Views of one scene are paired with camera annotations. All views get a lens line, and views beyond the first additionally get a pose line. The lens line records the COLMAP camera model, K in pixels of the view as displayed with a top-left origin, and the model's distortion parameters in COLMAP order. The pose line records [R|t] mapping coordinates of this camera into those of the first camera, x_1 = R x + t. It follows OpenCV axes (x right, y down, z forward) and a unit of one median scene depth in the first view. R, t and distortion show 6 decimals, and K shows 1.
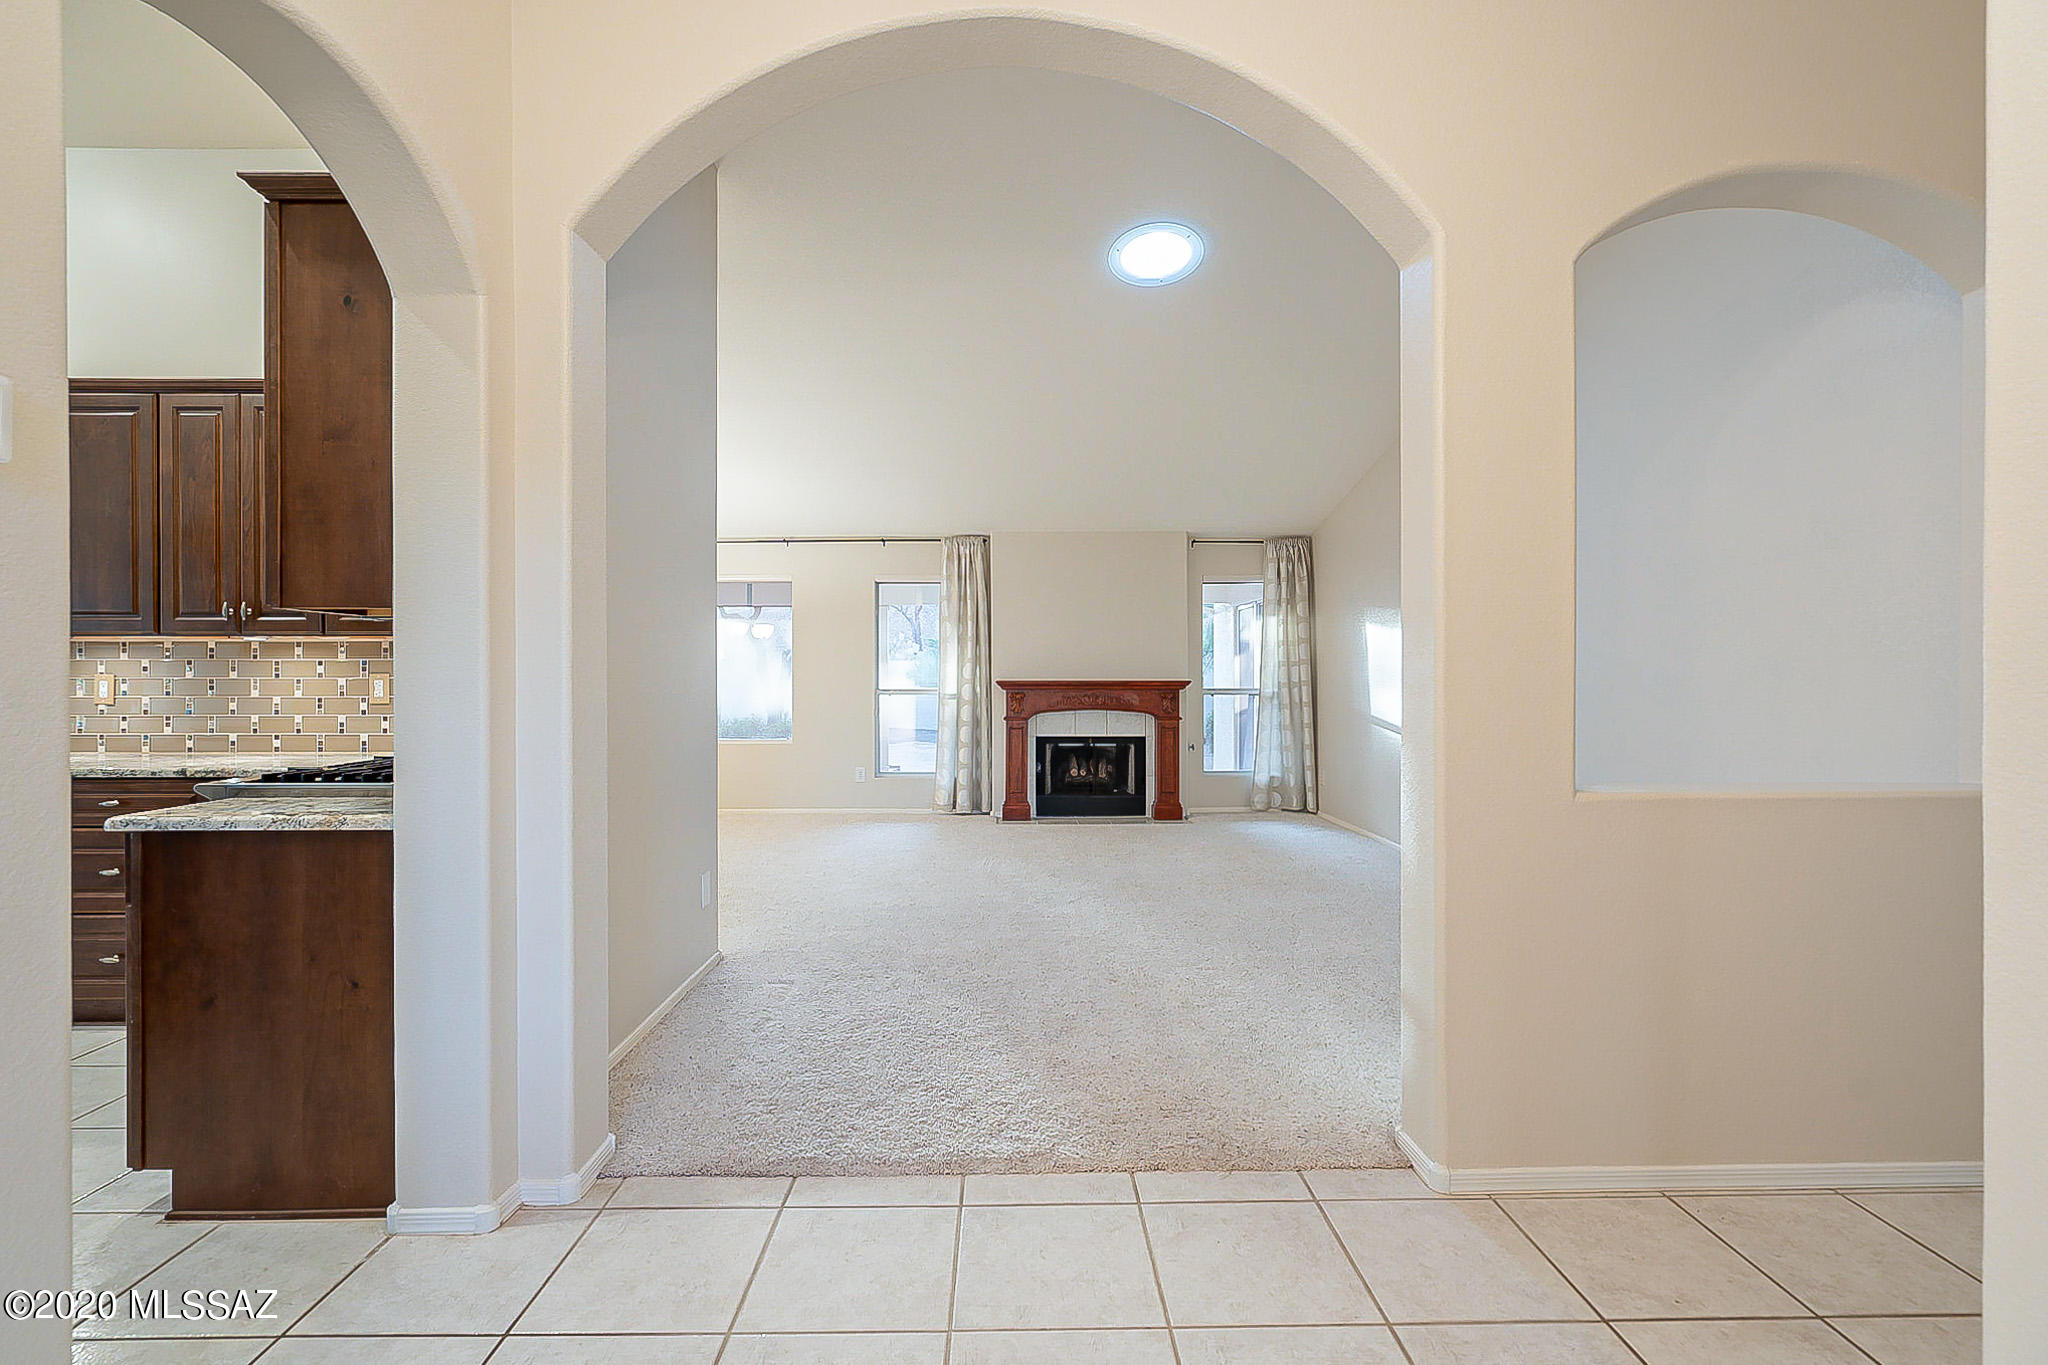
lens RADIAL K [[947.1, 0, 1031.2], [0, 947.1, 680.4], [0, 0, 1]] dist [-0.005386, 0.000348]
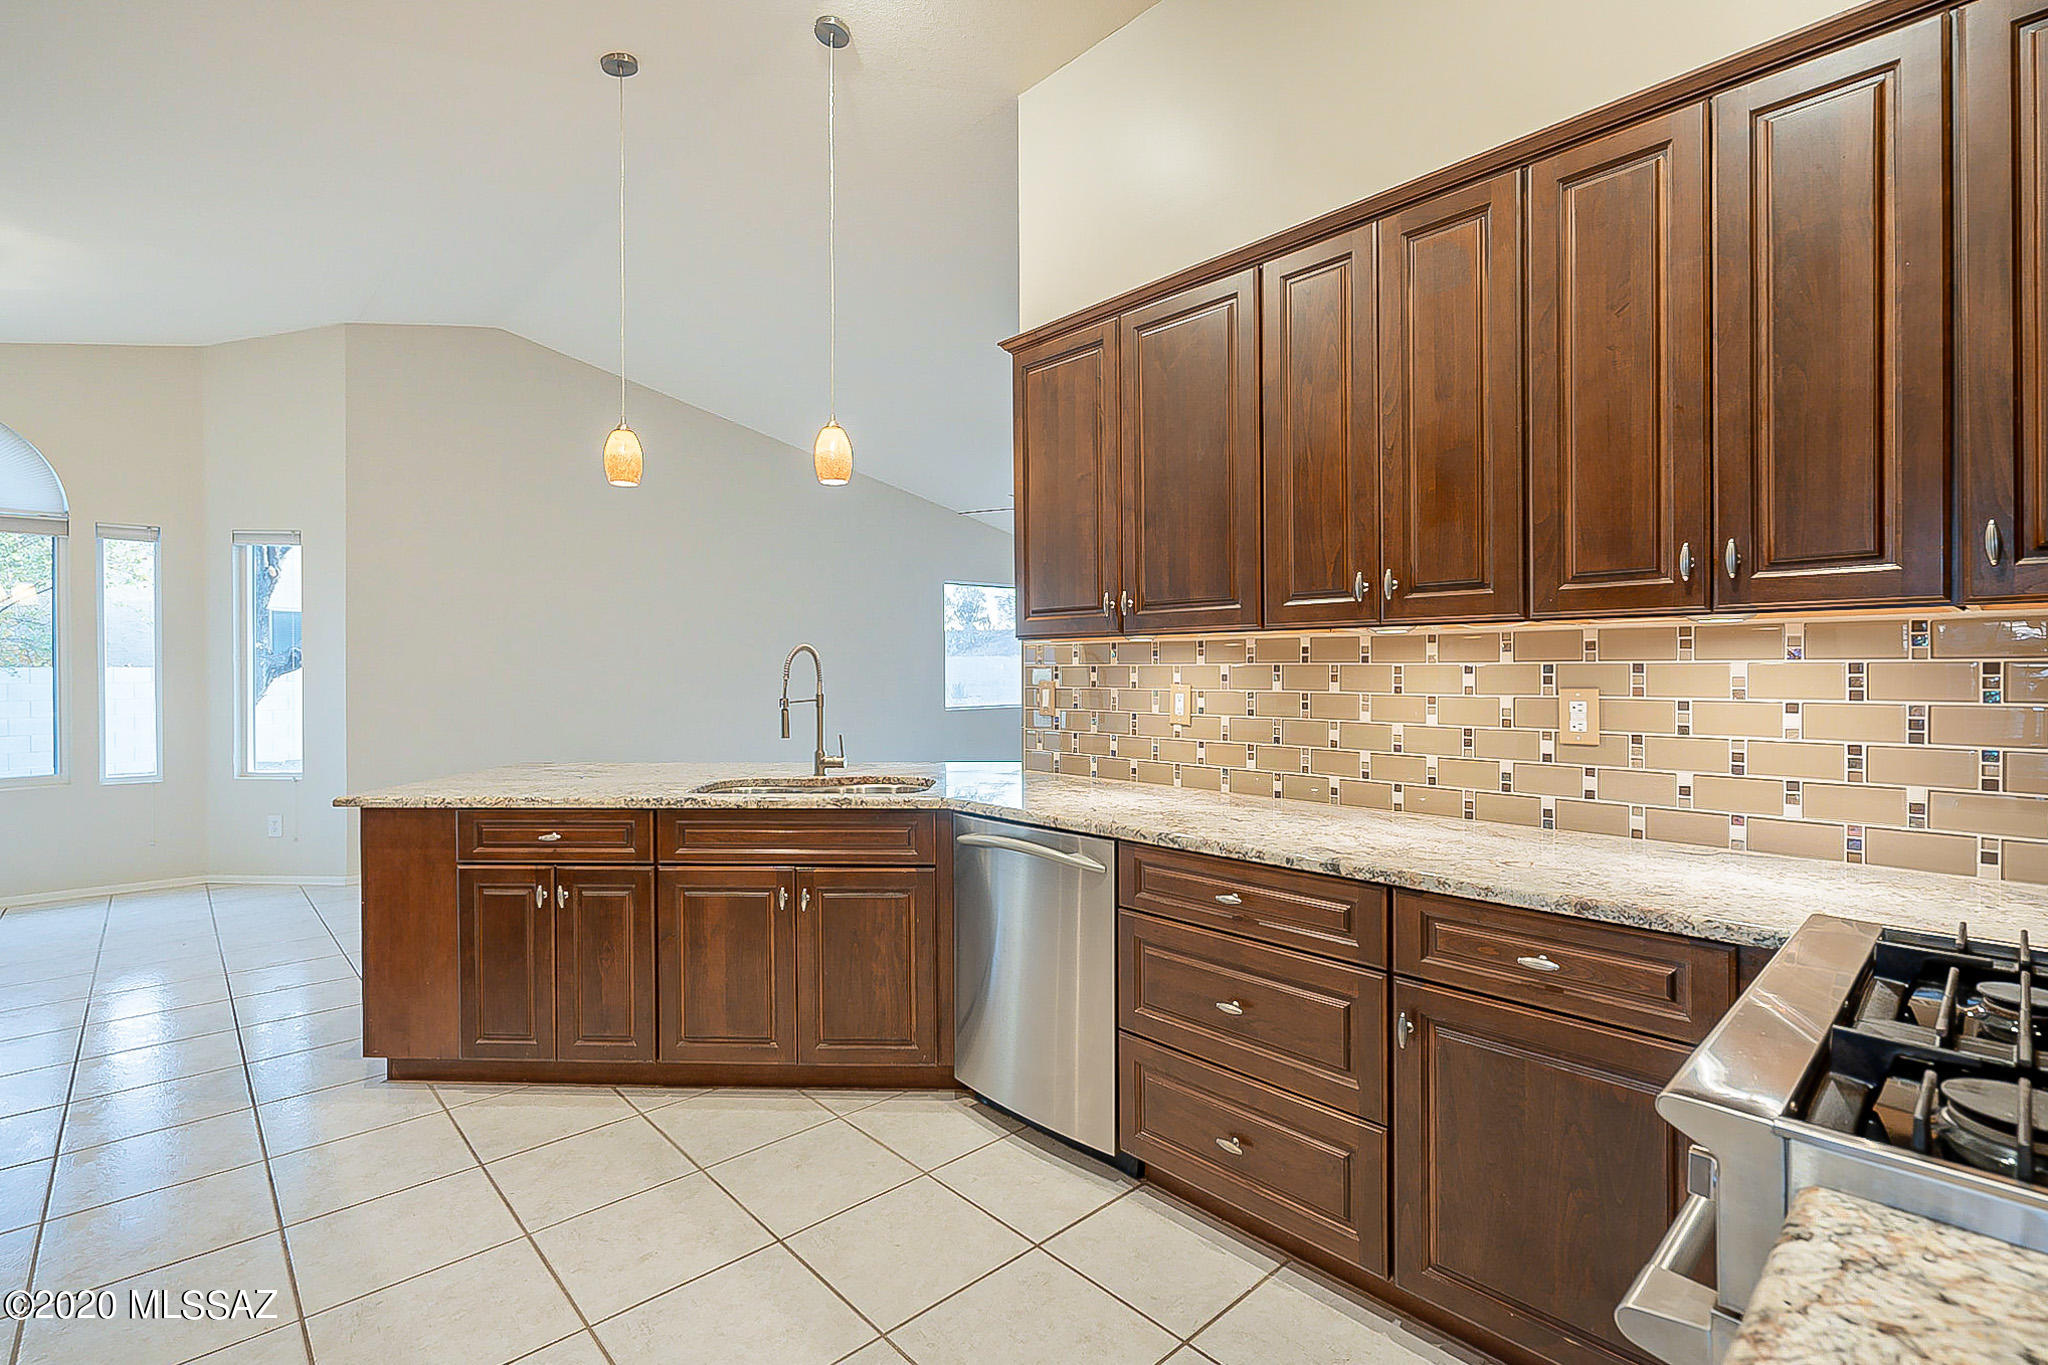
lens RADIAL K [[944.2, 0, 1019.8], [0, 944.2, 671.4], [0, 0, 1]] dist [-0.004828, 0.000243]
pose [[0.661000, 0.000443, -0.750386, -0.233473], [0.000685, 0.999999, 0.001194, -0.008534], [0.750386, -0.001303, 0.660999, 0.187544]]
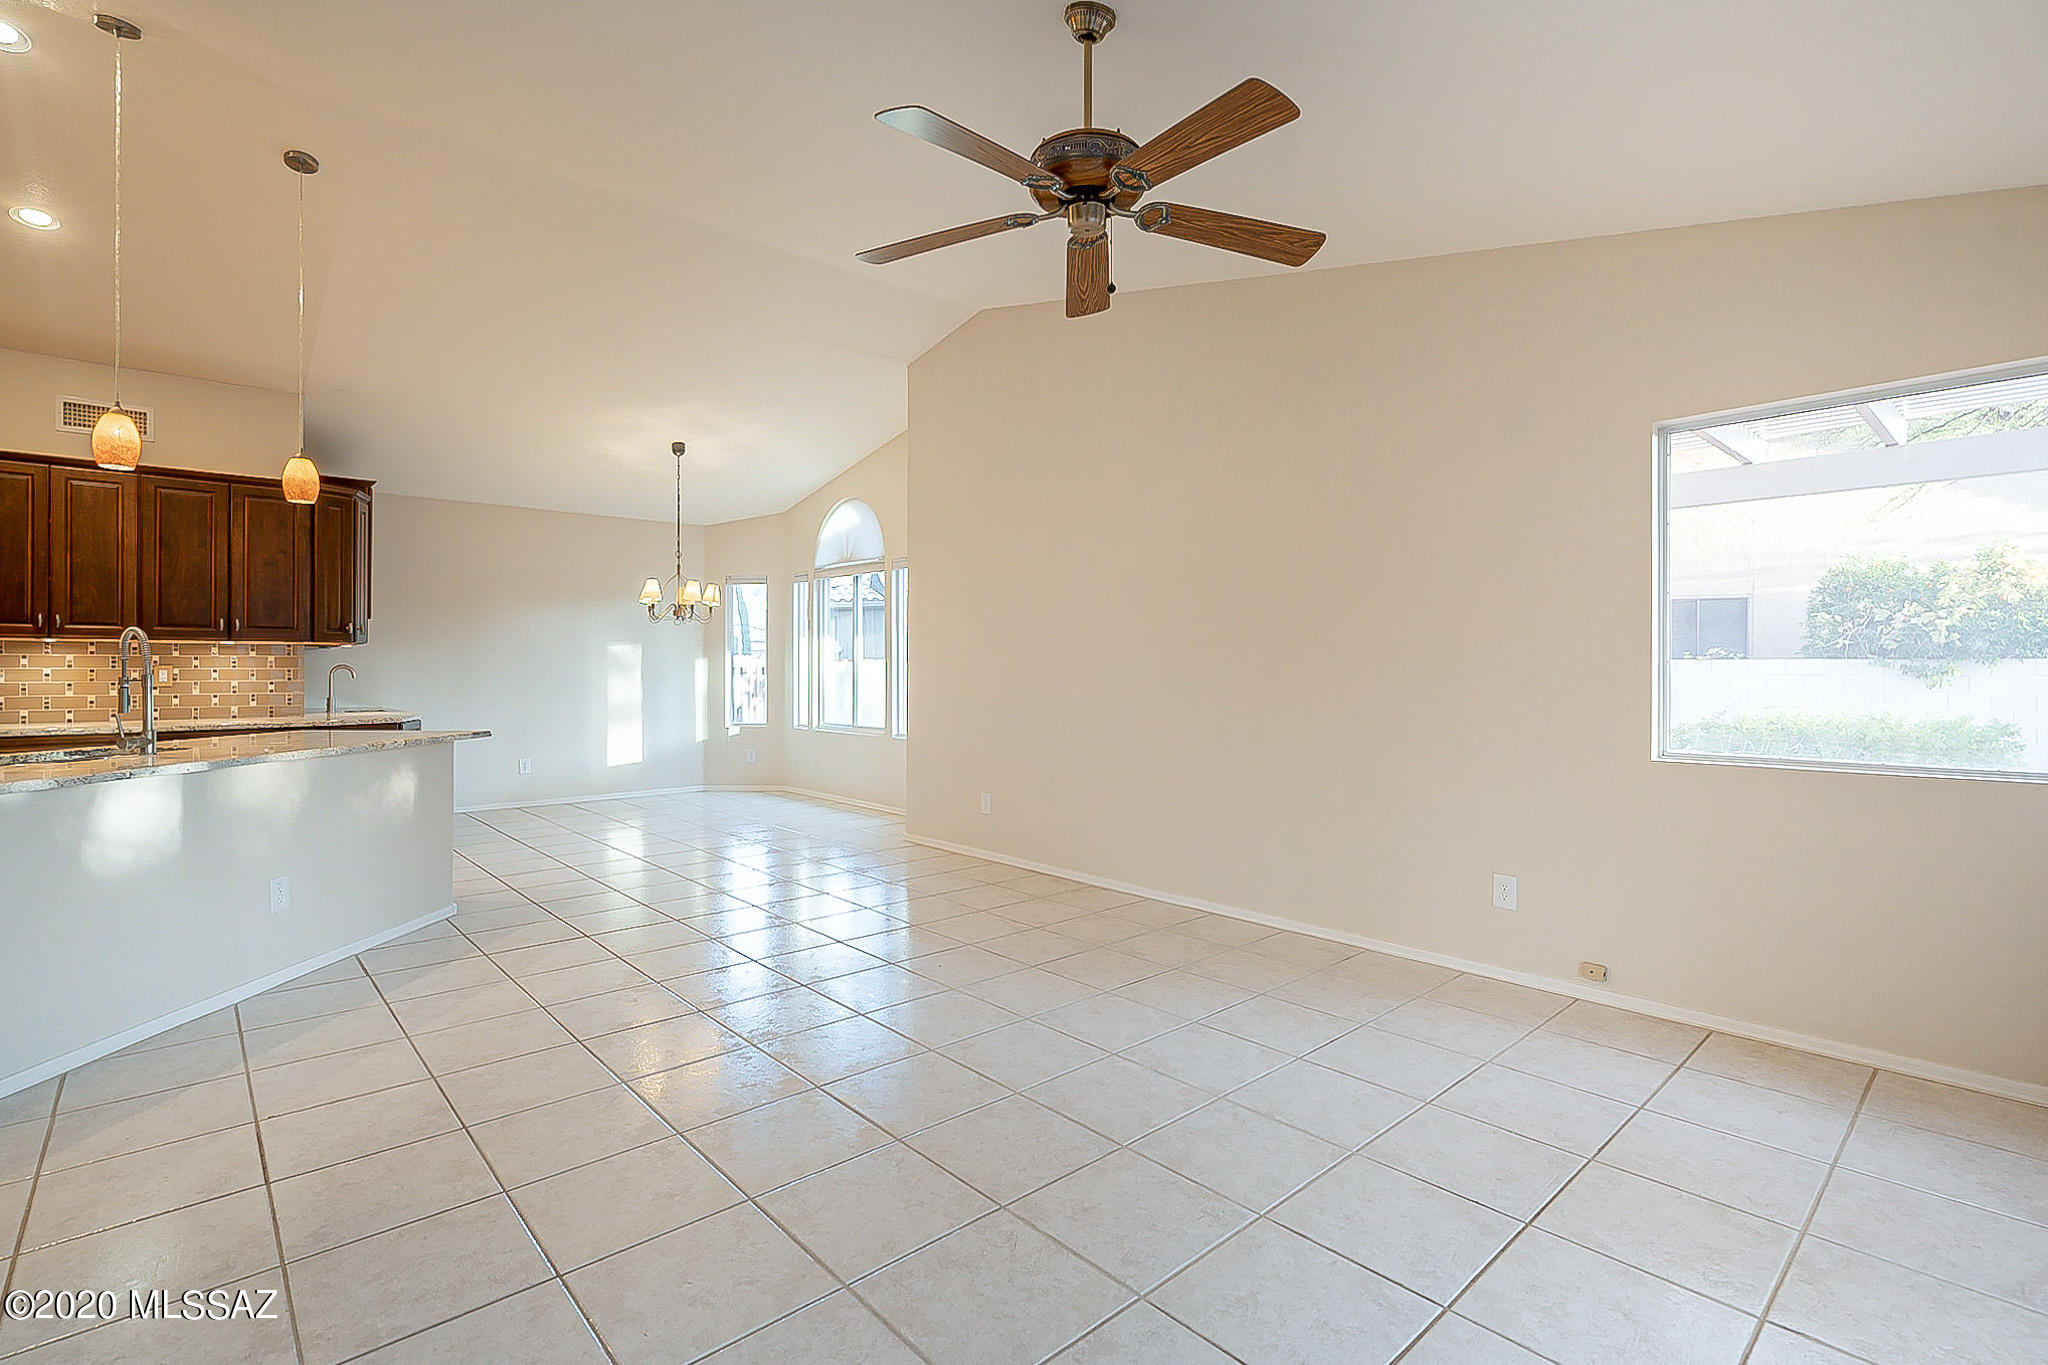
lens RADIAL K [[944.2, 0, 1019.8], [0, 944.2, 671.4], [0, 0, 1]] dist [-0.004828, 0.000243]
pose [[-0.756552, 0.000069, -0.653933, -0.615172], [-0.005256, 0.999967, 0.006186, -0.004247], [0.653912, 0.008117, -0.756527, 0.955647]]
